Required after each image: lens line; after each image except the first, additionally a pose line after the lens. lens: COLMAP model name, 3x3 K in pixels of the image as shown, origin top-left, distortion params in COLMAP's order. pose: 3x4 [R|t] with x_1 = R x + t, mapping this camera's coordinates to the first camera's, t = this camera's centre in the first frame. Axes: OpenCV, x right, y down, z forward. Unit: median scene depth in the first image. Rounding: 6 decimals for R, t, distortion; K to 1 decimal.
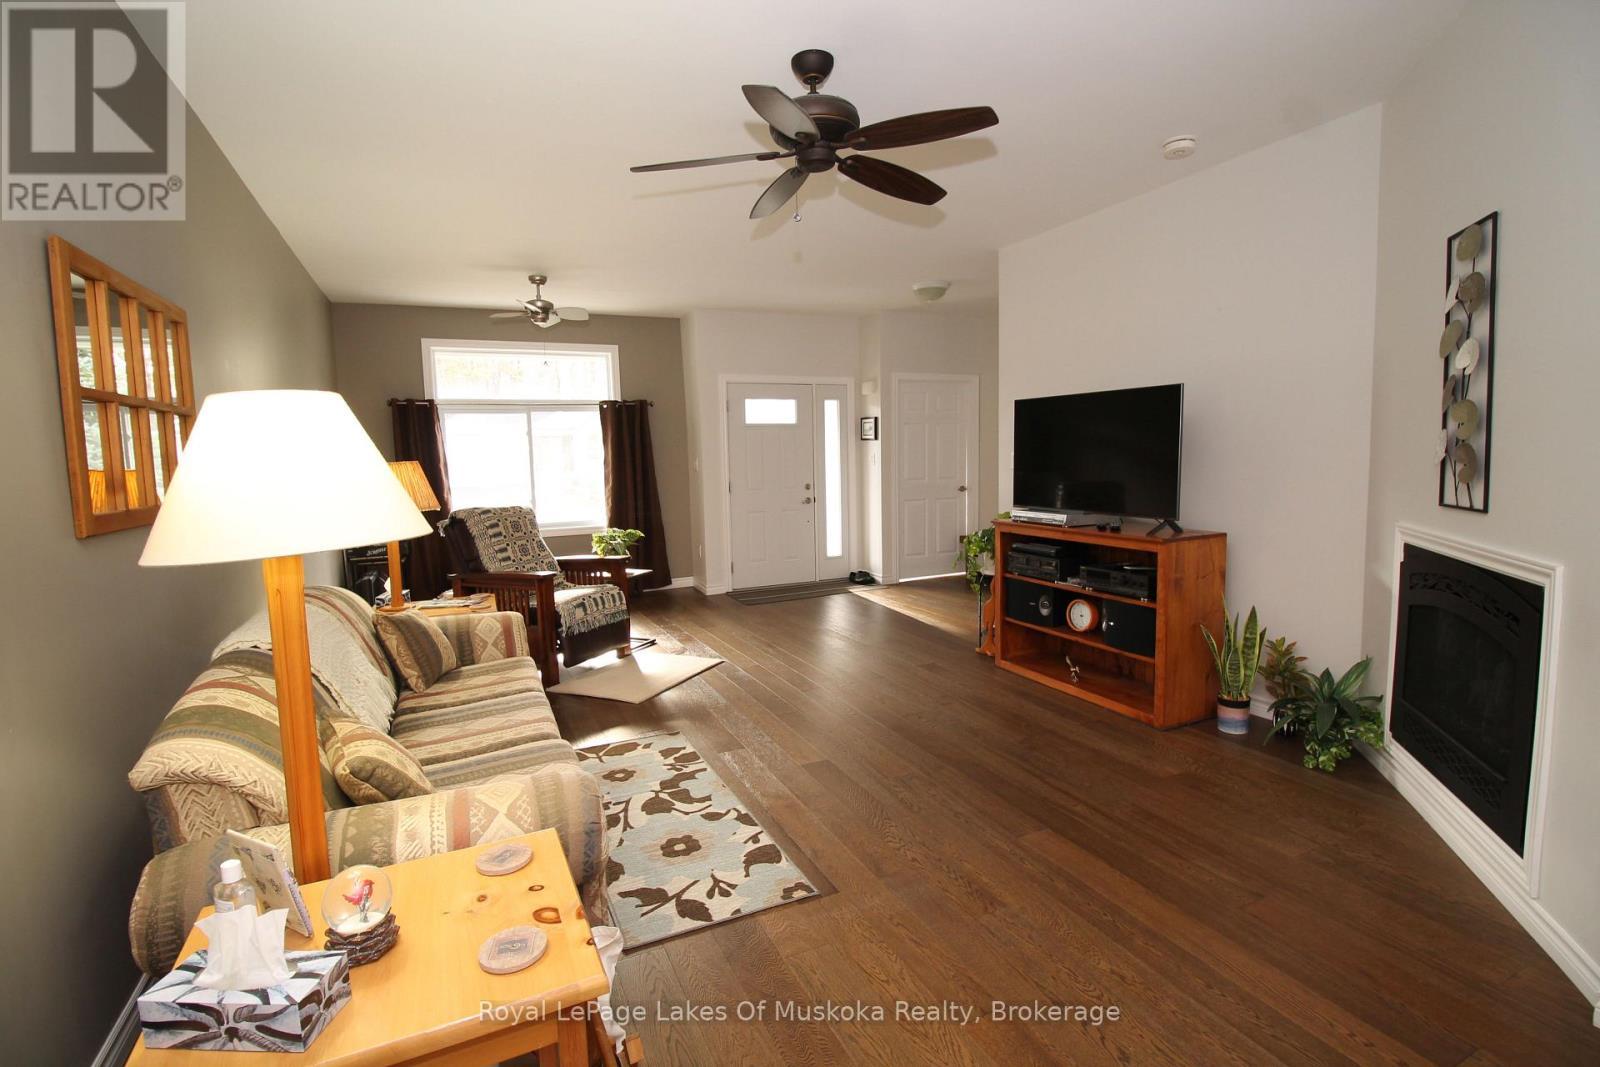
lens RADIAL K [[749.7, 0, 800.2], [0, 749.7, 521.1], [0, 0, 1]] dist [-0.000268, 0.000029]
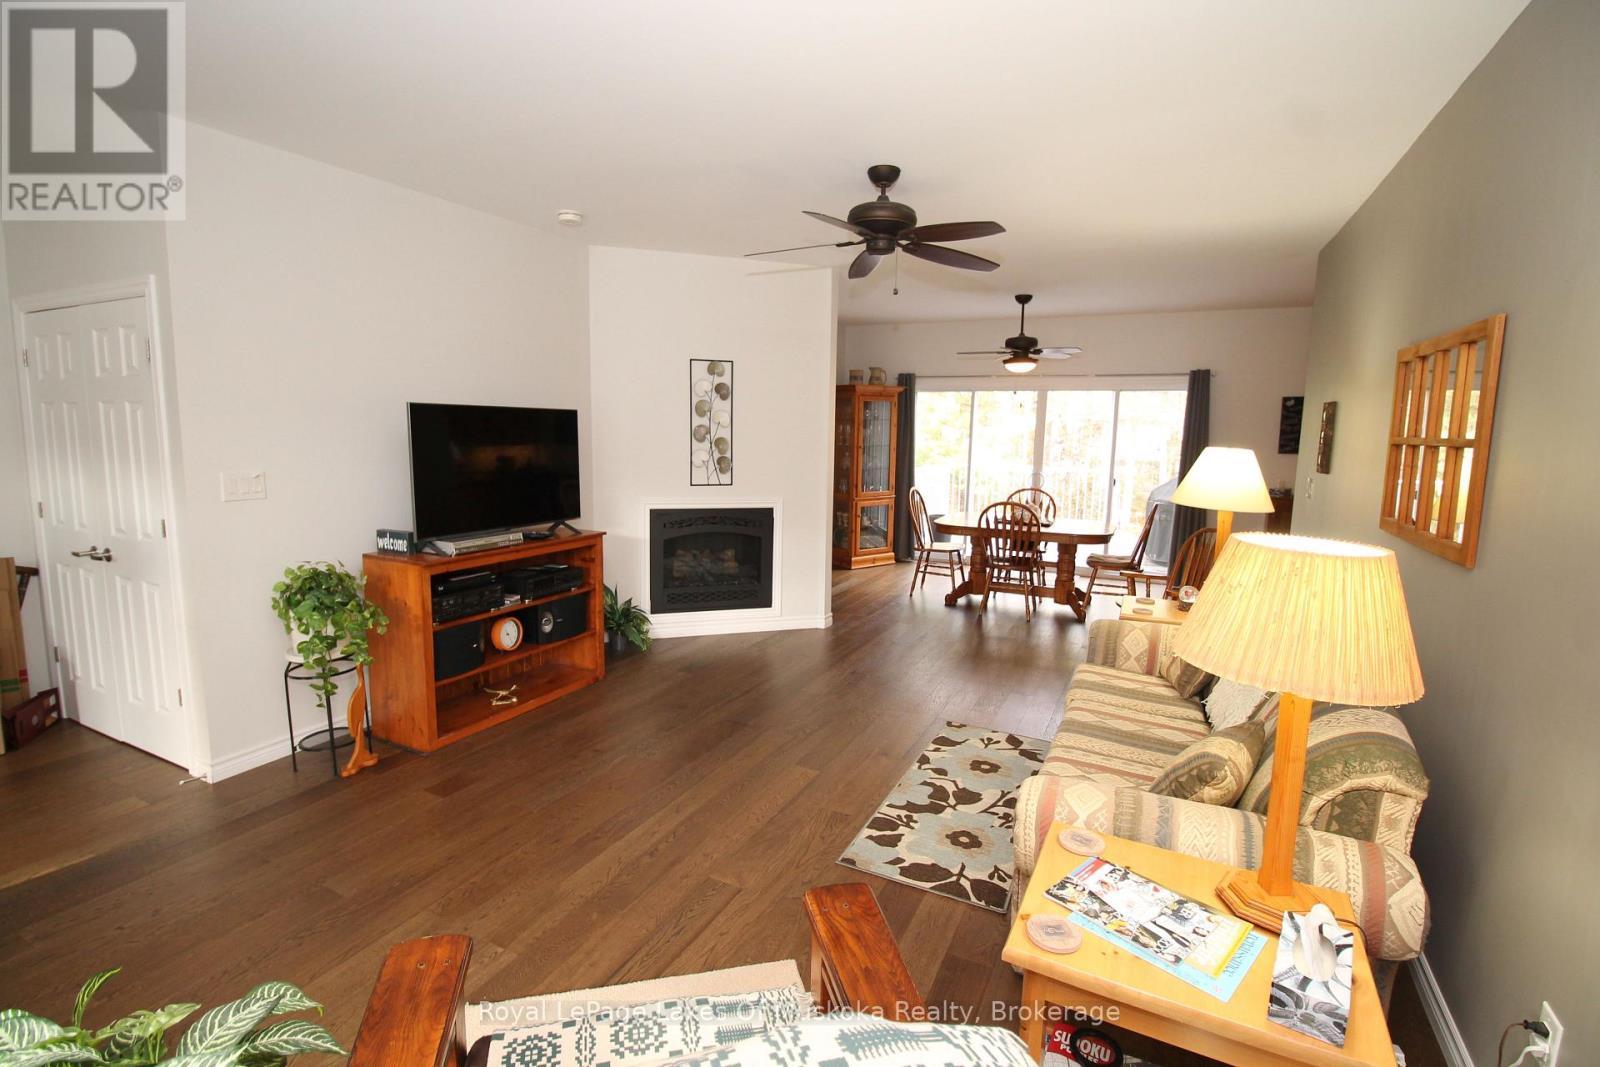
lens RADIAL K [[749.7, 0, 800.2], [0, 749.7, 521.1], [0, 0, 1]] dist [-0.000268, 0.000029]
pose [[-0.626953, -0.083717, 0.774546, -0.592613], [0.069624, 0.984210, 0.162735, -0.147609], [-0.775939, 0.155955, -0.611225, 1.246880]]
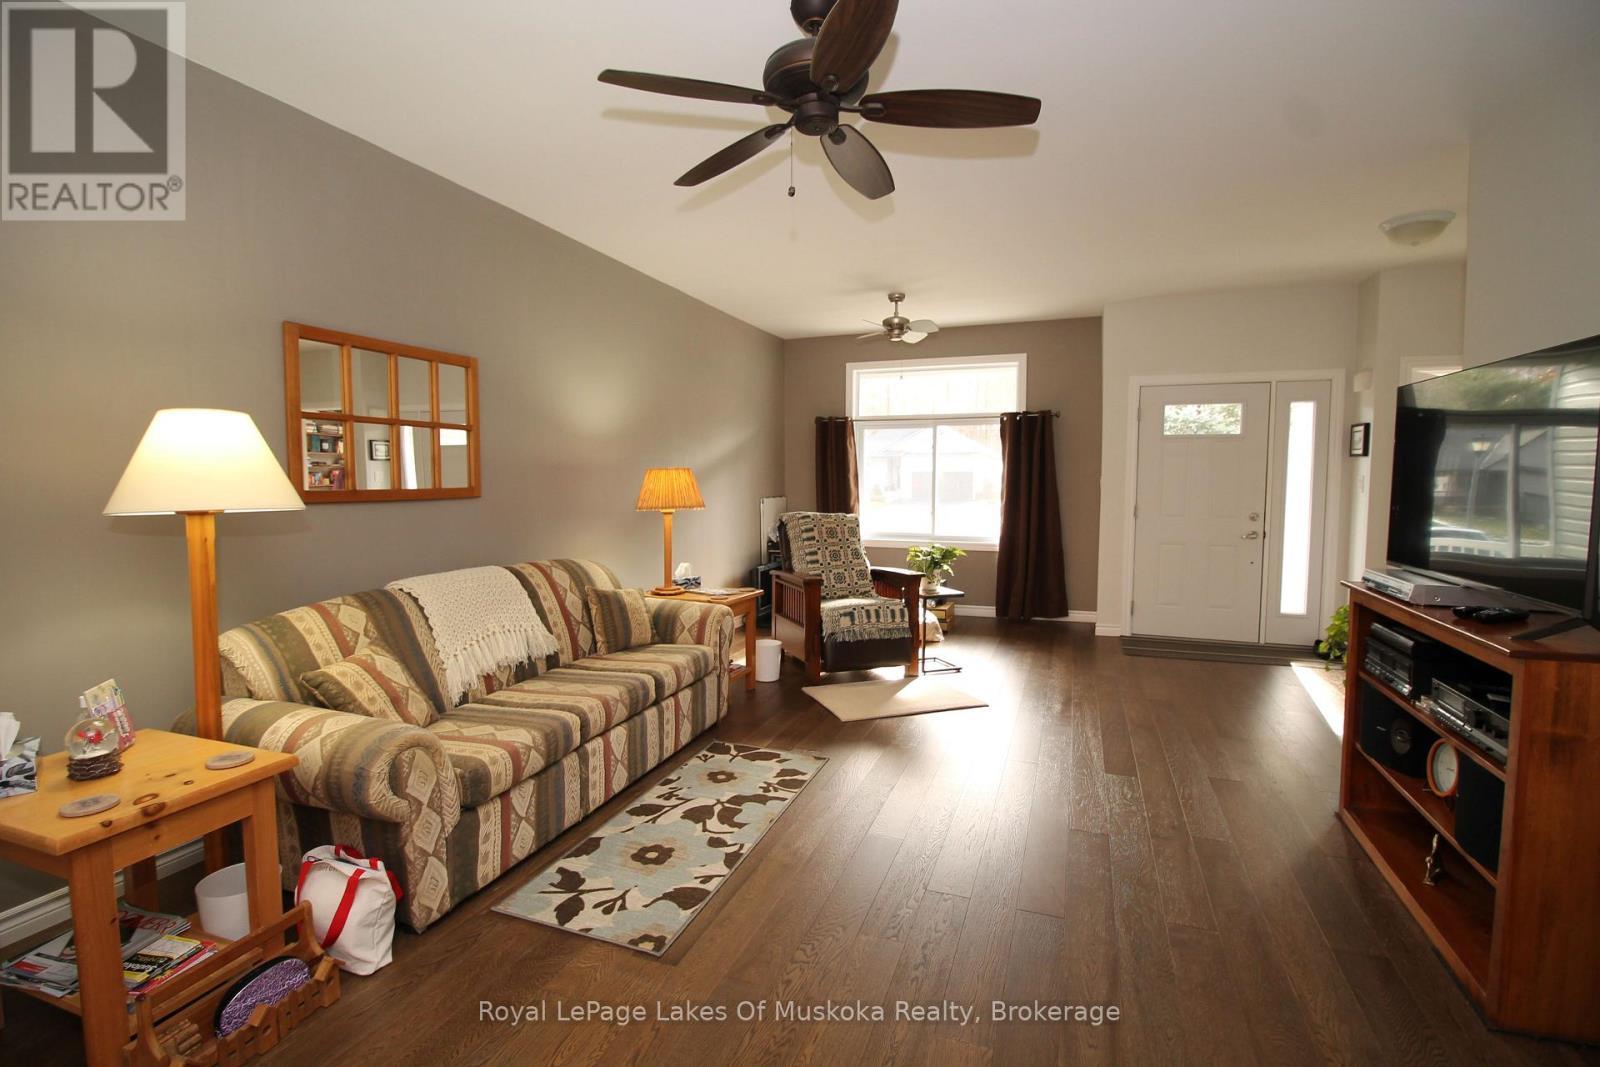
lens RADIAL K [[746.5, 0, 799.6], [0, 746.5, 521.4], [0, 0, 1]] dist [0.001231, -0.014231]
pose [[0.702029, 0.068917, -0.708806, 0.402961], [-0.084877, 0.996309, 0.012806, -0.022124], [0.707072, 0.051171, 0.705288, 0.259630]]
